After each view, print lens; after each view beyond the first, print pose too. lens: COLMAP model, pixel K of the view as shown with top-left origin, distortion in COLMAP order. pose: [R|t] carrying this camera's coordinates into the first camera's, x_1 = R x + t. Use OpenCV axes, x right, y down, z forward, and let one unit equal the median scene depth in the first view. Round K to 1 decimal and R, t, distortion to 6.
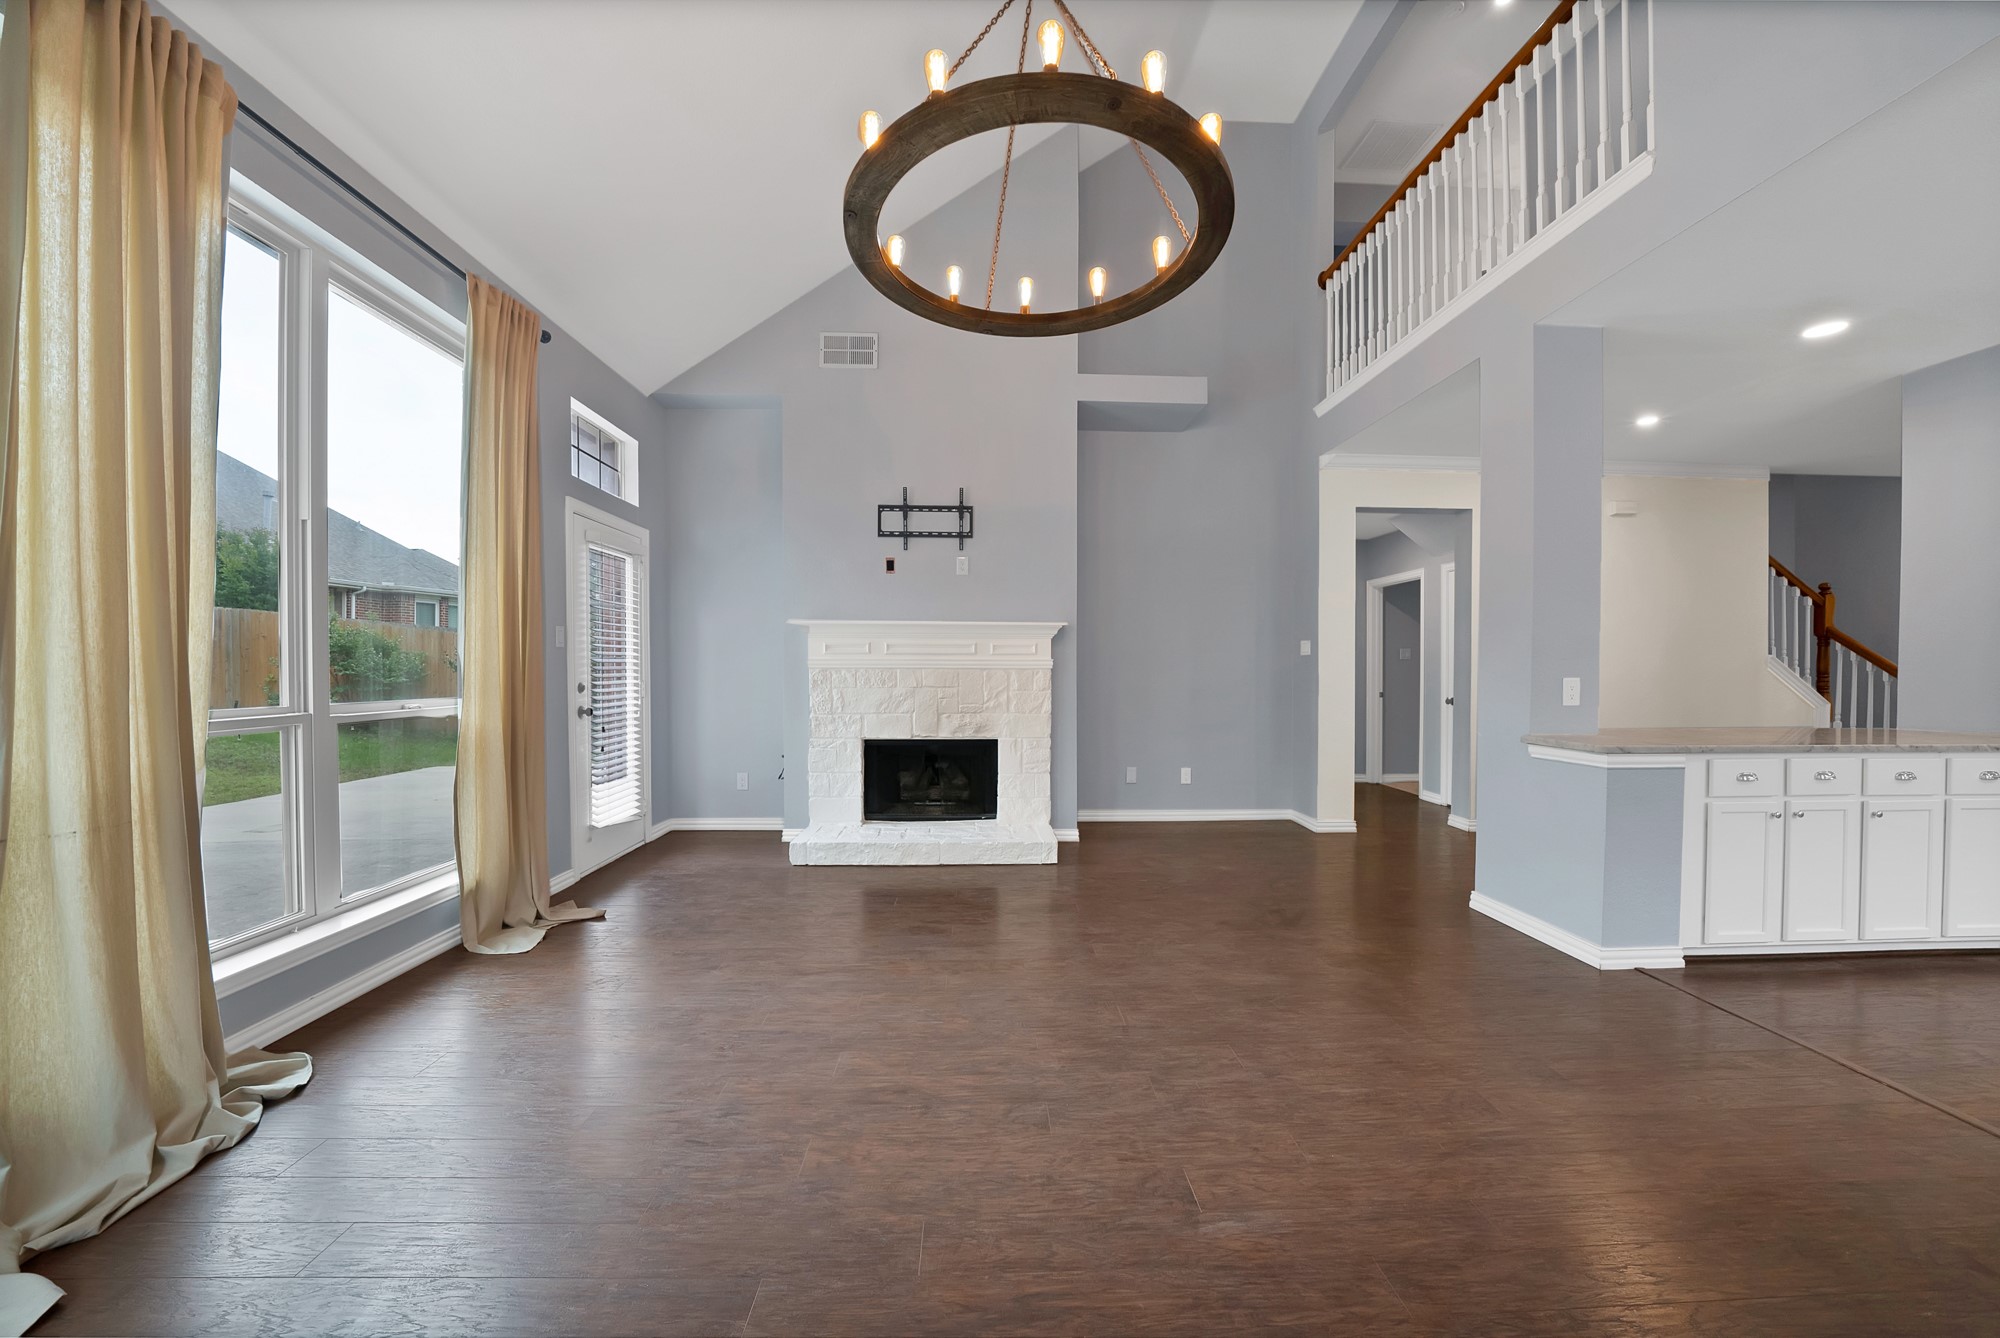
lens RADIAL K [[727.9, 0, 1008.4], [0, 727.9, 676.3], [0, 0, 1]] dist [-0.024052, 0.002308]
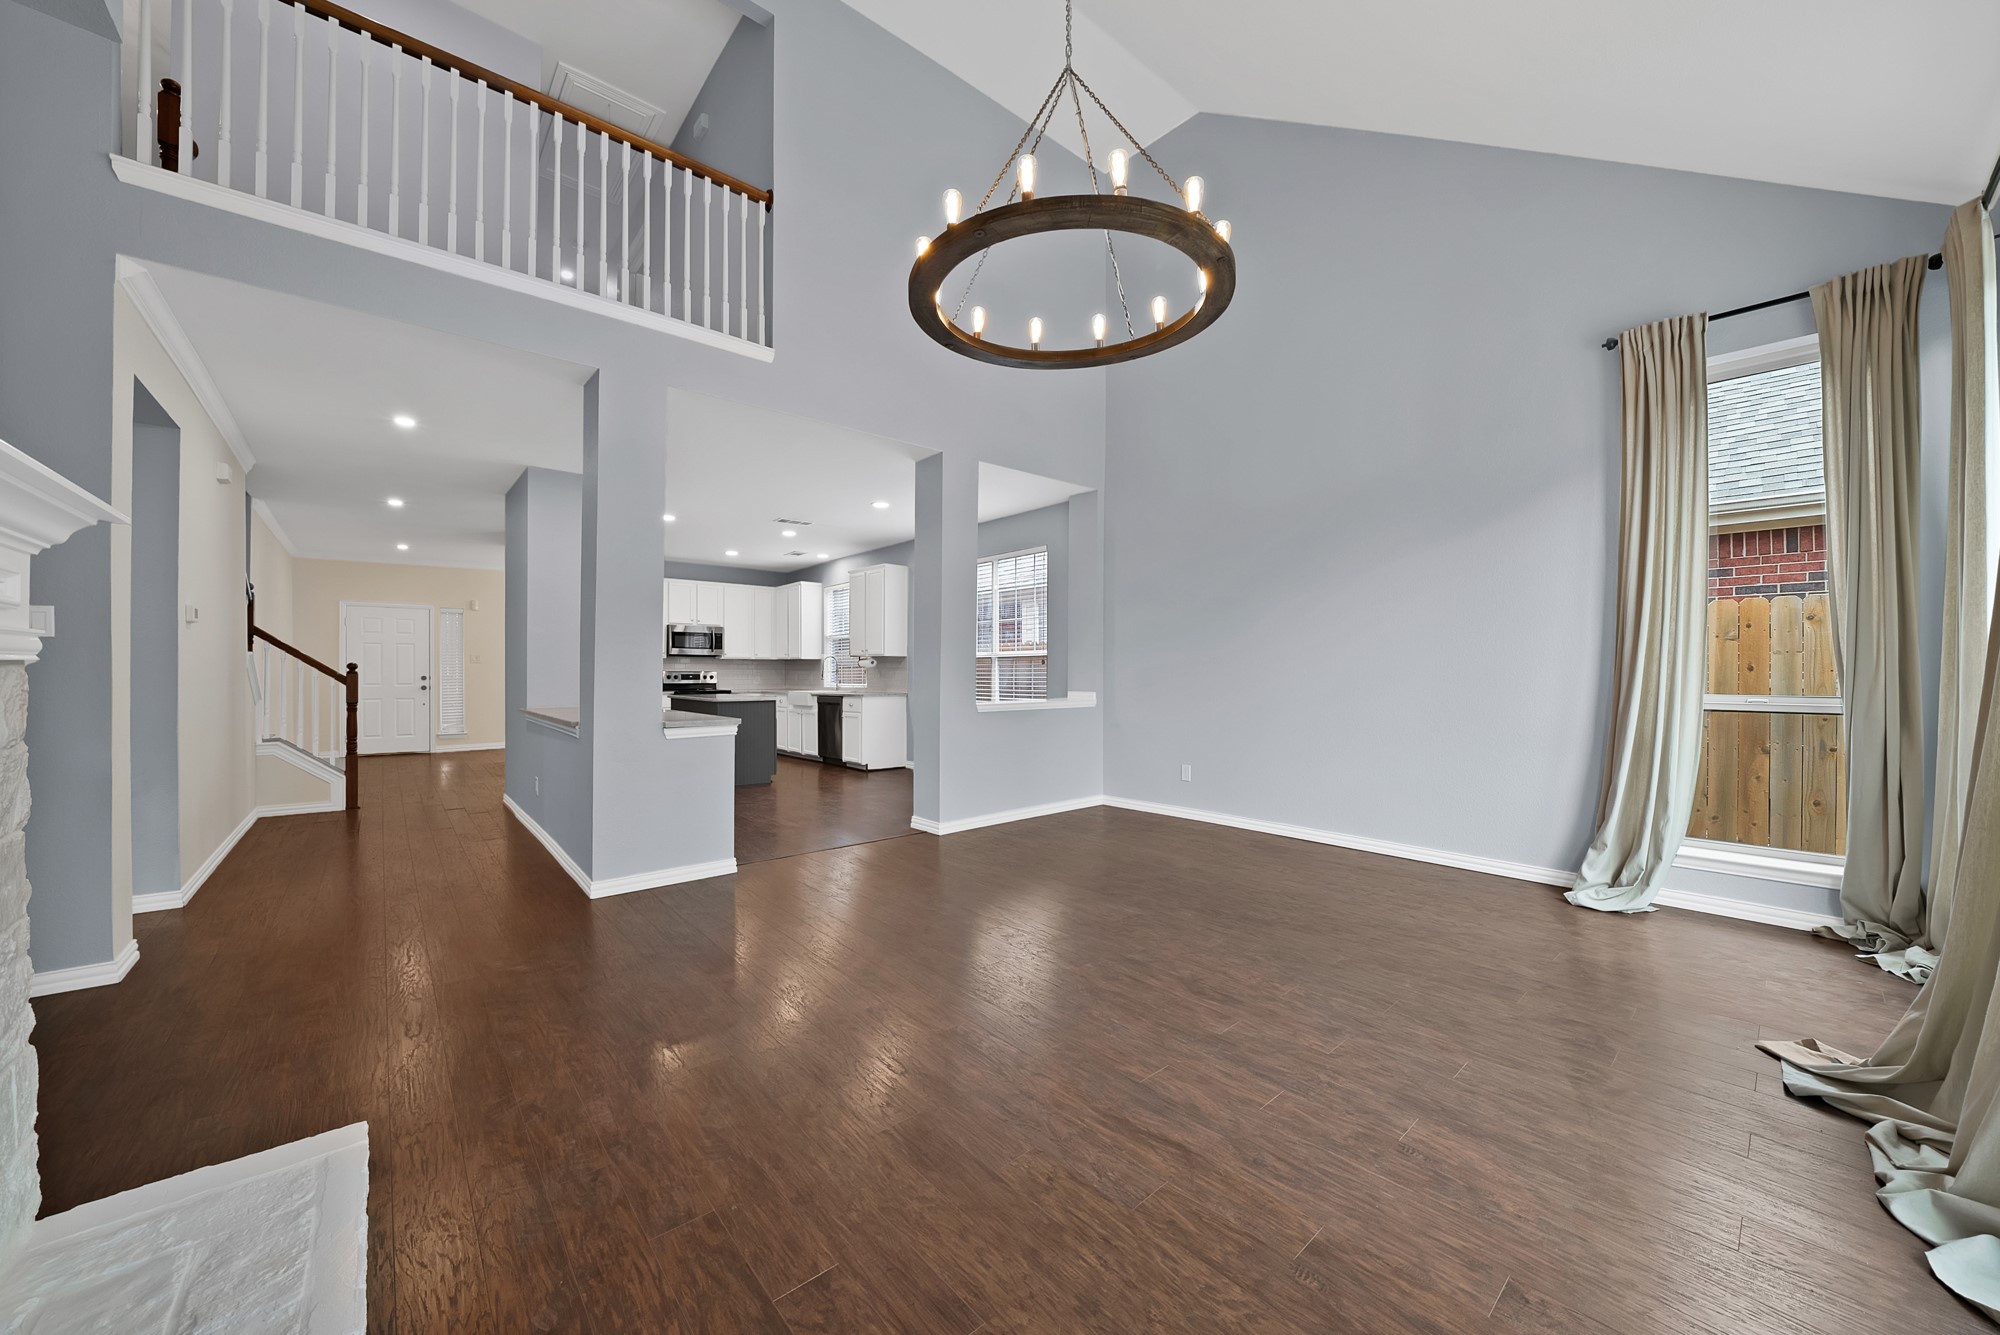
lens RADIAL K [[727.9, 0, 1011.3], [0, 727.9, 666.4], [0, 0, 1]] dist [-0.024052, 0.002308]
pose [[-0.647100, -0.004226, 0.762394, -0.778163], [0.006523, 0.999917, 0.011079, -0.026659], [-0.762378, 0.012142, -0.647019, 1.776178]]
